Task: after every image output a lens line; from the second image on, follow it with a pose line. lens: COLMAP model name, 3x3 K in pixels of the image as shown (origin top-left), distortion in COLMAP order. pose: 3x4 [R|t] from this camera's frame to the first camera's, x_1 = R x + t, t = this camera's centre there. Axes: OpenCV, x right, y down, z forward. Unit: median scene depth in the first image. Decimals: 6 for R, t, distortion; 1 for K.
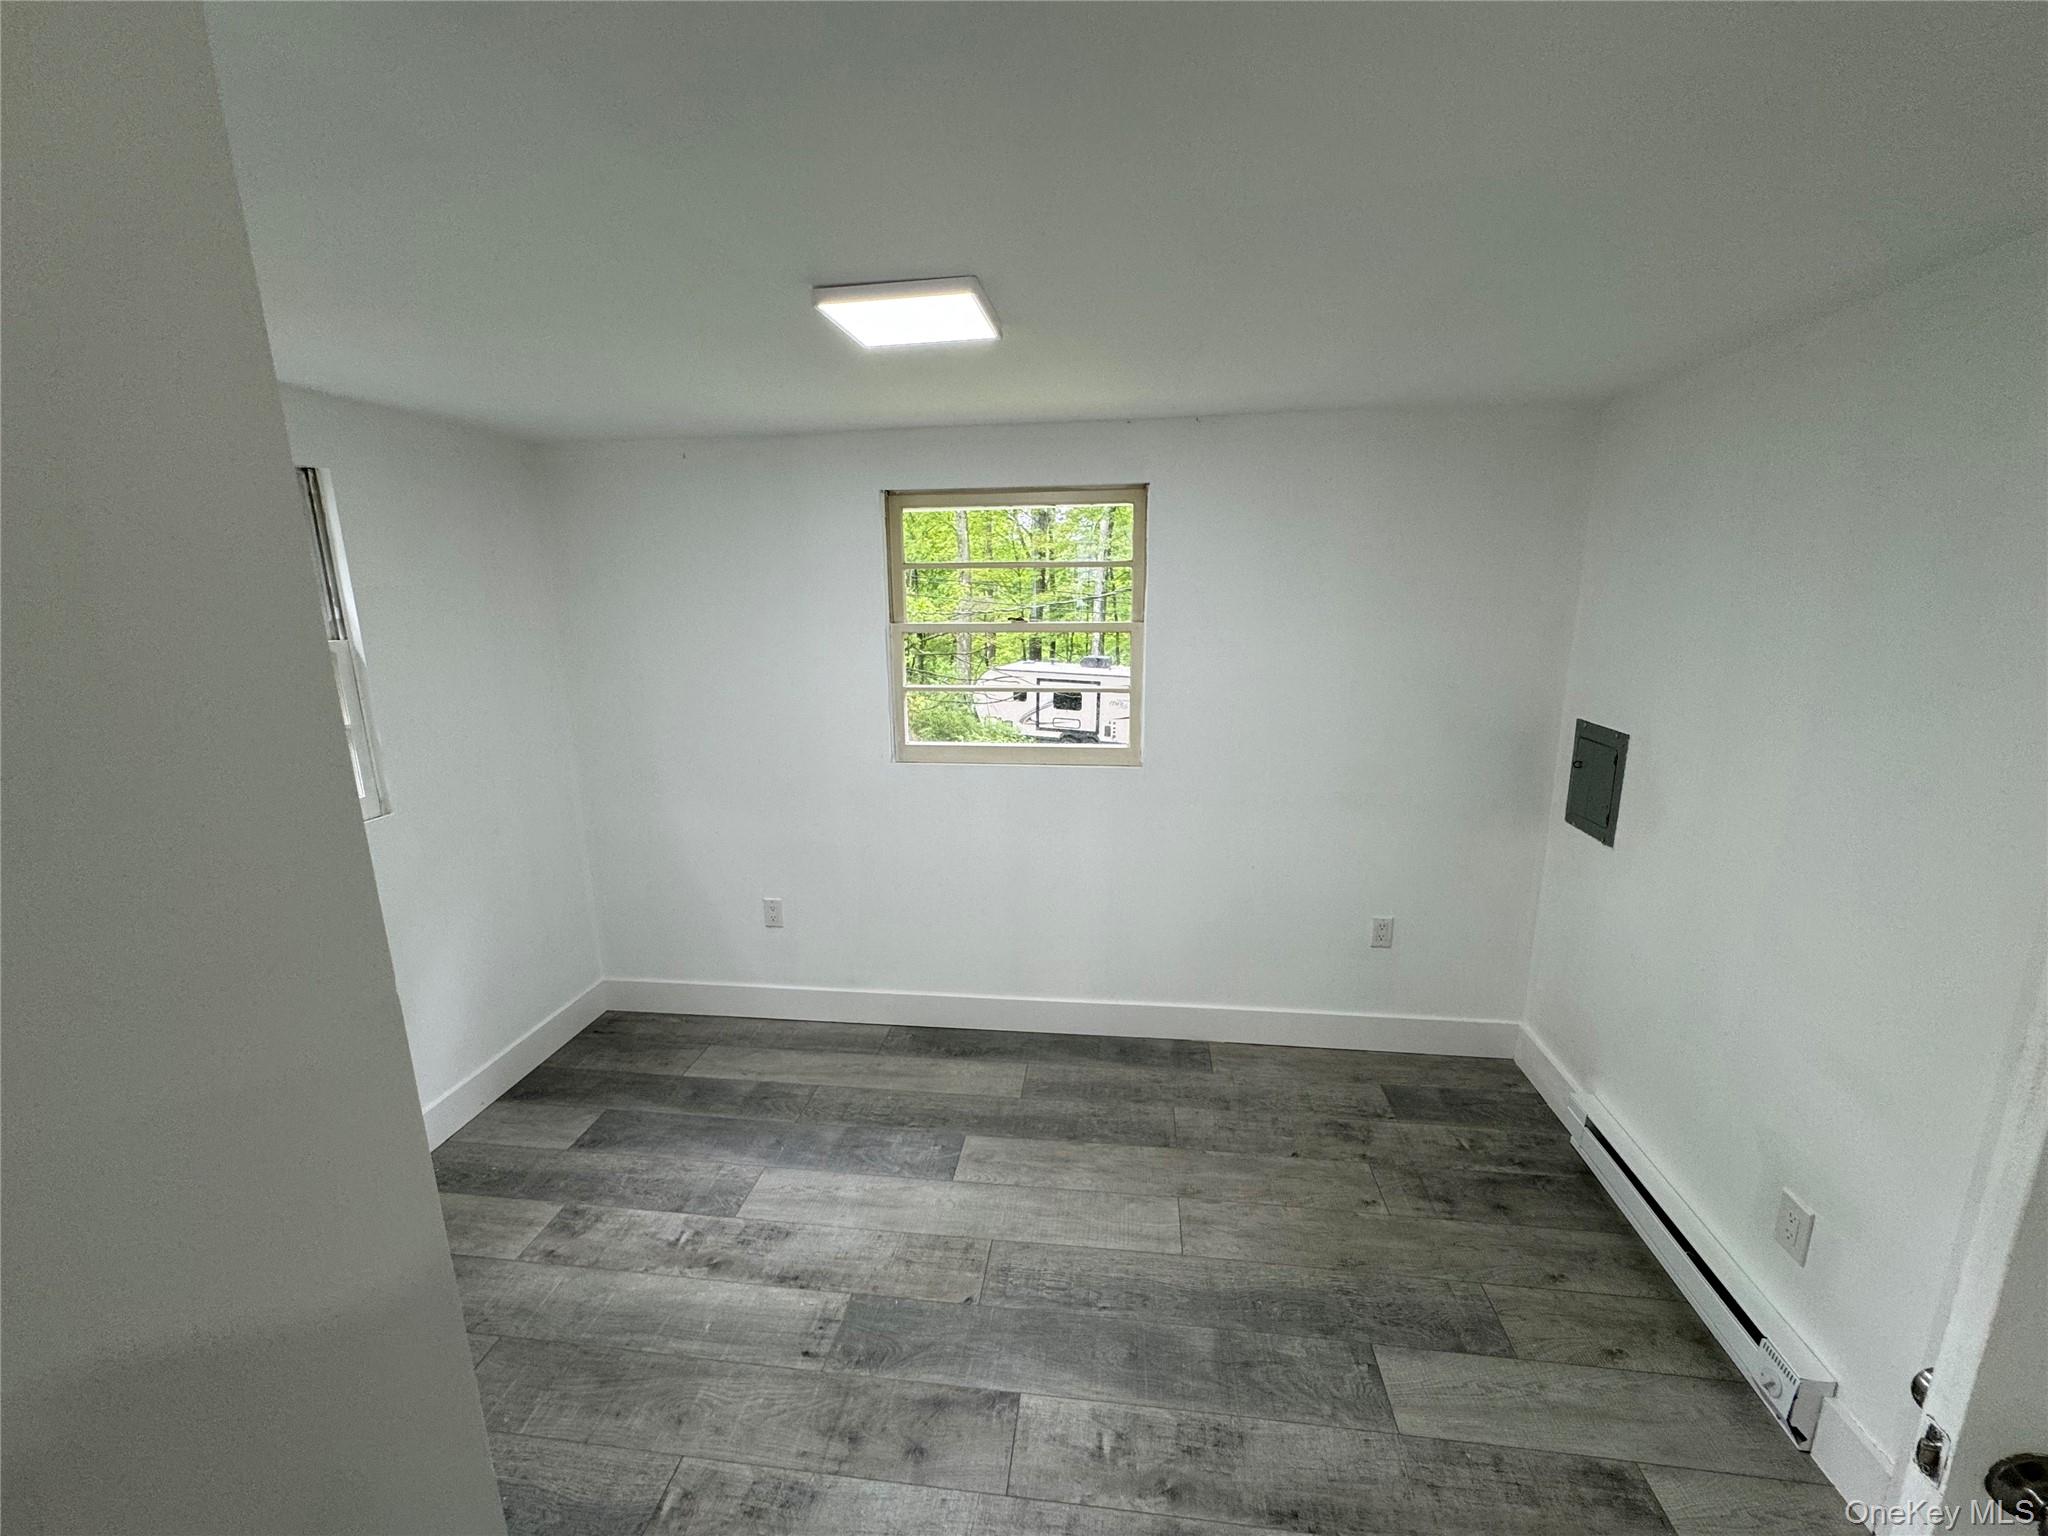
lens RADIAL K [[826.9, 0, 1027.3], [0, 826.9, 772.0], [0, 0, 1]] dist [0.001002, 0.000042]
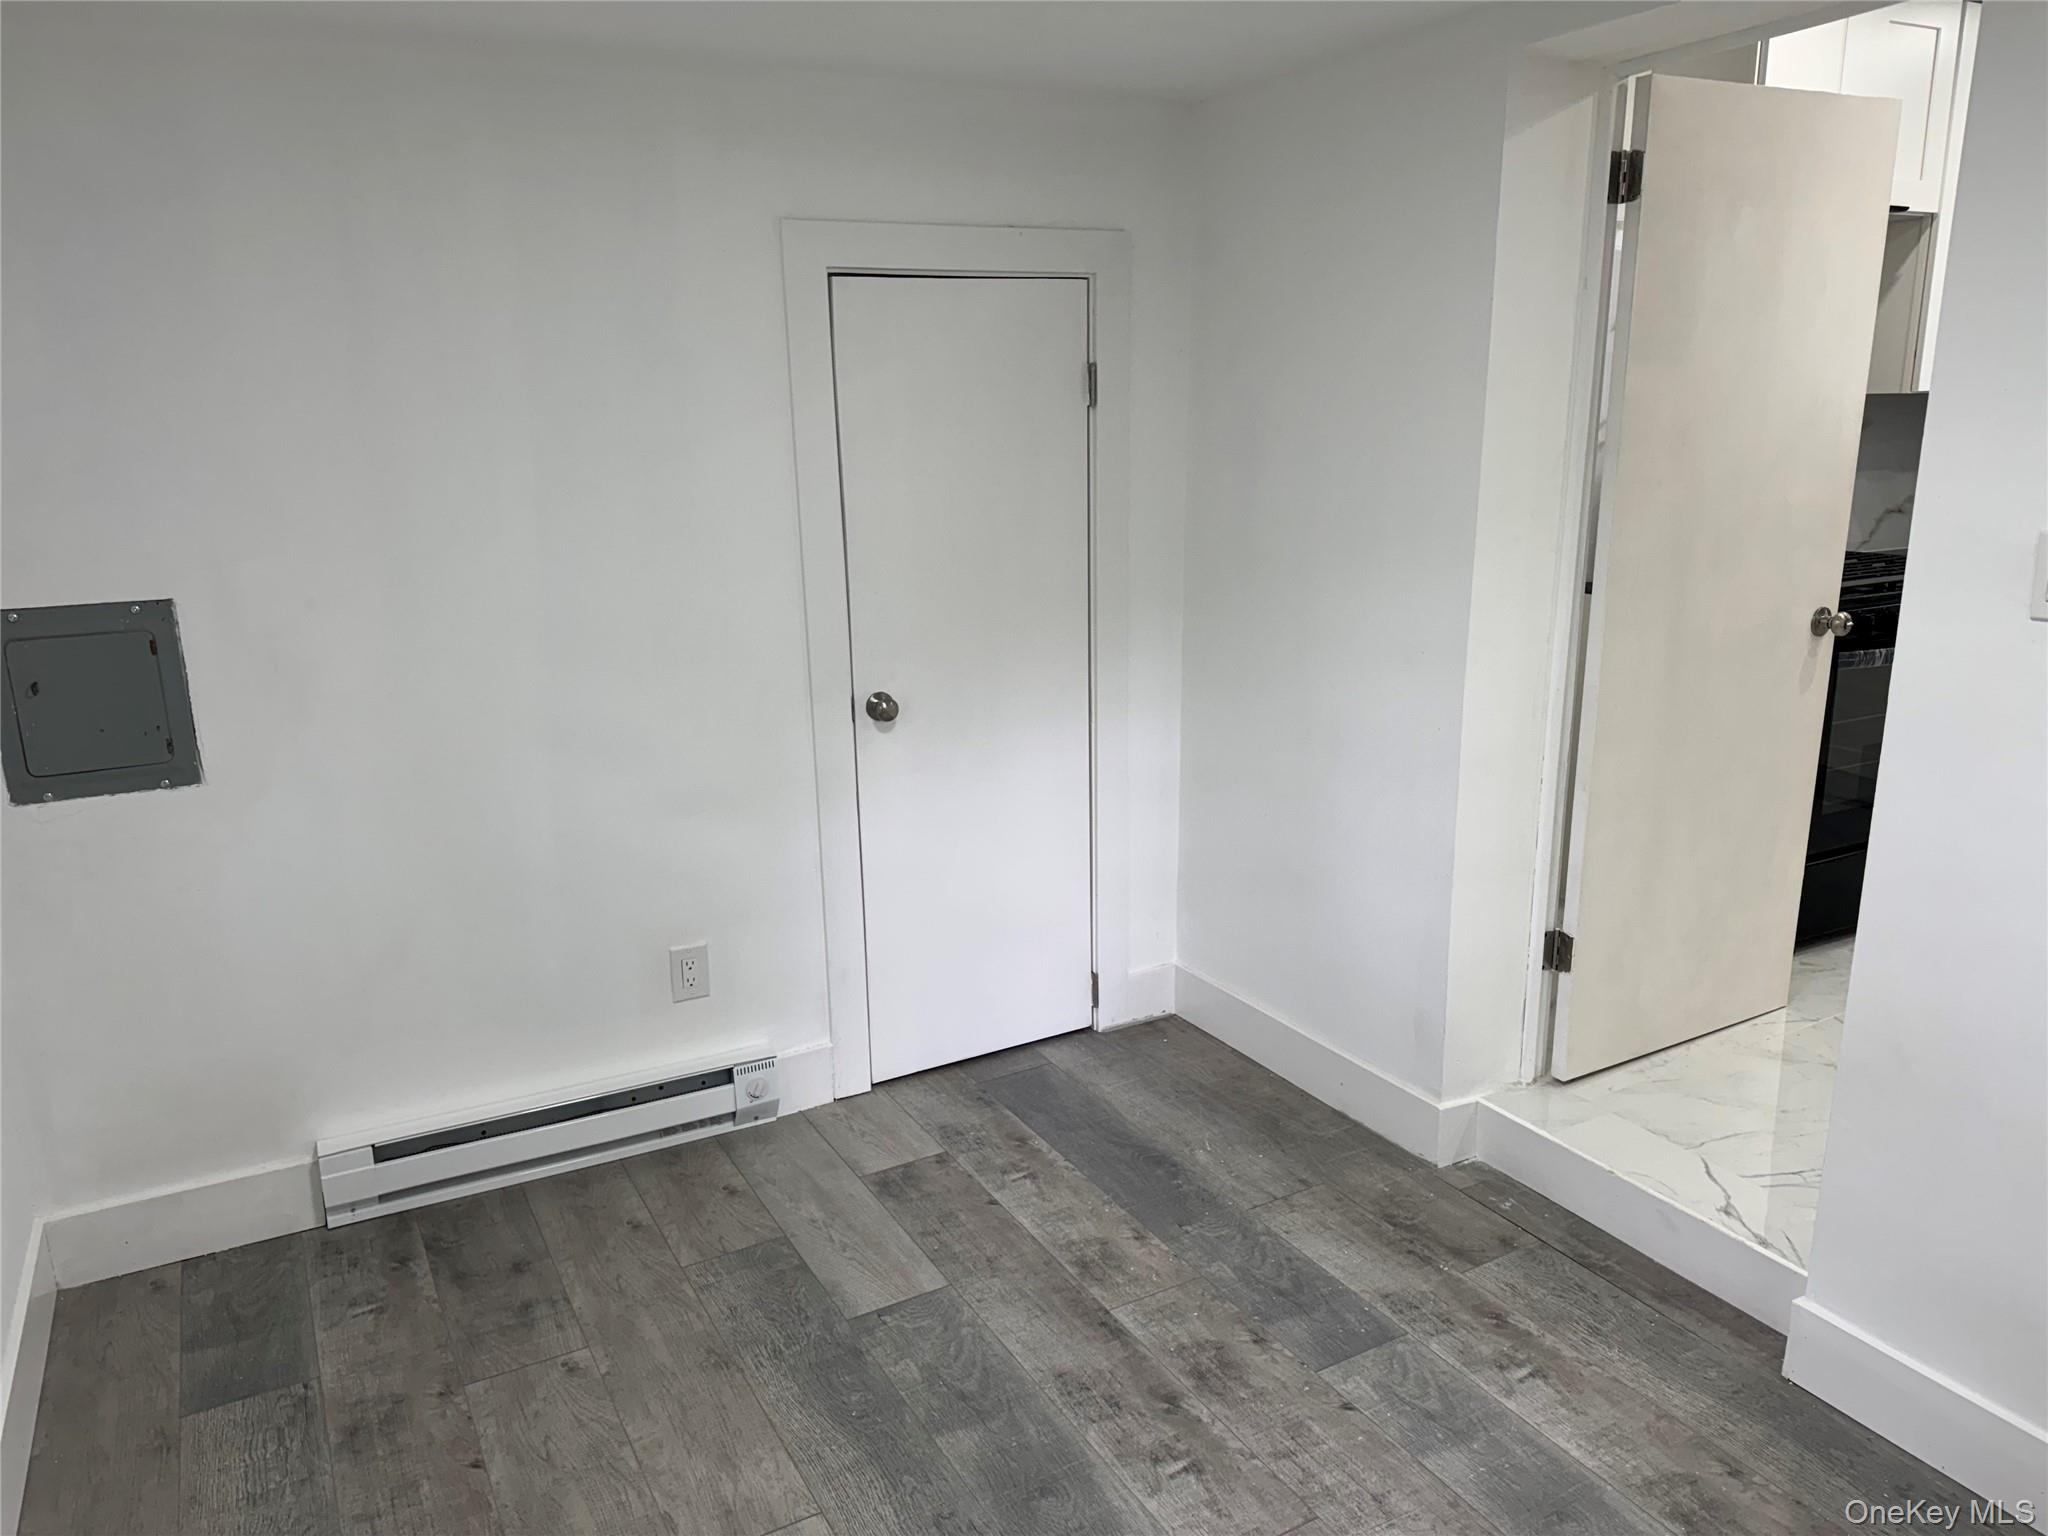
lens RADIAL K [[1459.9, 0, 1024.2], [0, 1459.9, 765.8], [0, 0, 1]] dist [-0.008316, -0.002587]
pose [[-0.596747, -0.162789, 0.785743, -0.660478], [0.206209, 0.915210, 0.346220, -0.217055], [-0.775481, 0.368633, -0.512581, 1.361971]]
